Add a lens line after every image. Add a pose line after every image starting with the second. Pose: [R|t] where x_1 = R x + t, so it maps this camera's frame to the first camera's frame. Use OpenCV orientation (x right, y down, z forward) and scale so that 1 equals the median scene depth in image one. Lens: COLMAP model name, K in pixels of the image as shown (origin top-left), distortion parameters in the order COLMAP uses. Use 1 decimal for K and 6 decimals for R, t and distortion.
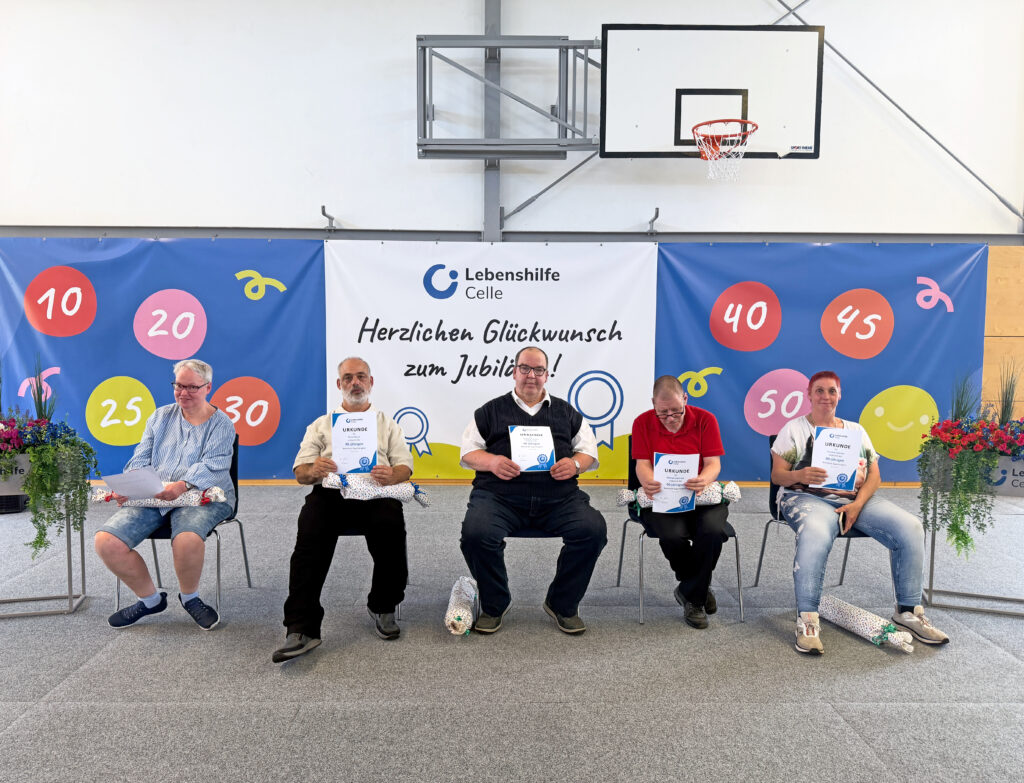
lens RADIAL K [[754.0, 0, 505.6], [0, 754.0, 392.0], [0, 0, 1]] dist [0.000117, 0.000635]
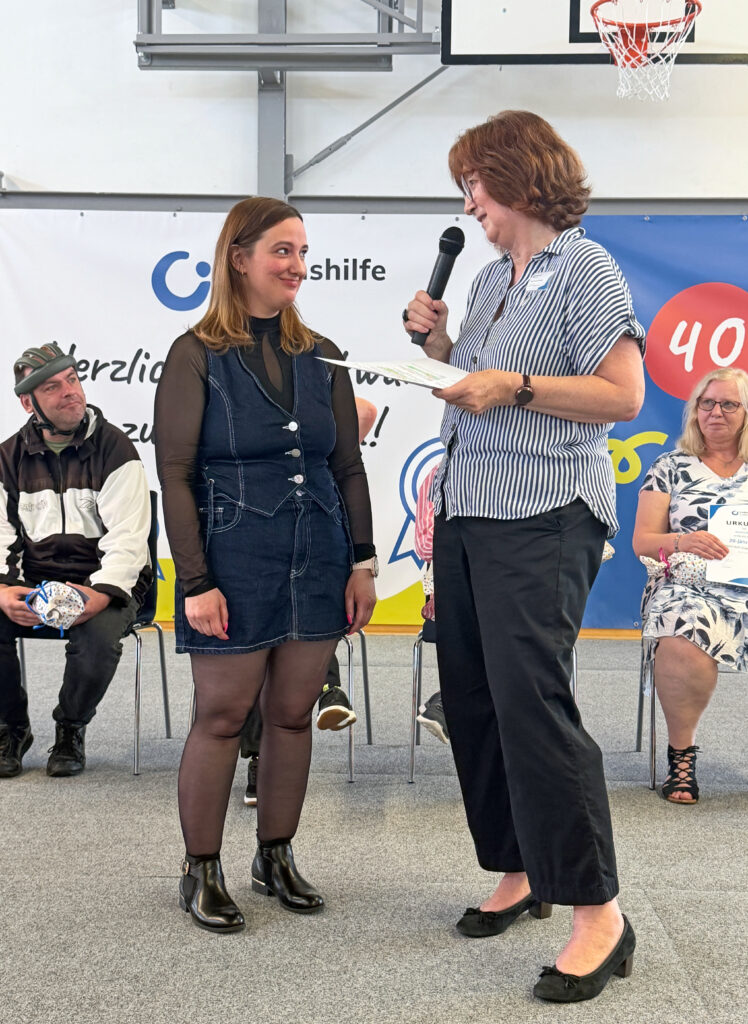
lens RADIAL K [[1356.7, 0, 373.3], [0, 1356.7, 514.7], [0, 0, 1]] dist [-0.011015, 0.000000]
pose [[0.999467, 0.009686, -0.031166, 0.098026], [-0.010317, 0.999744, -0.020132, 0.054588], [0.030963, 0.020443, 0.999311, -0.040376]]
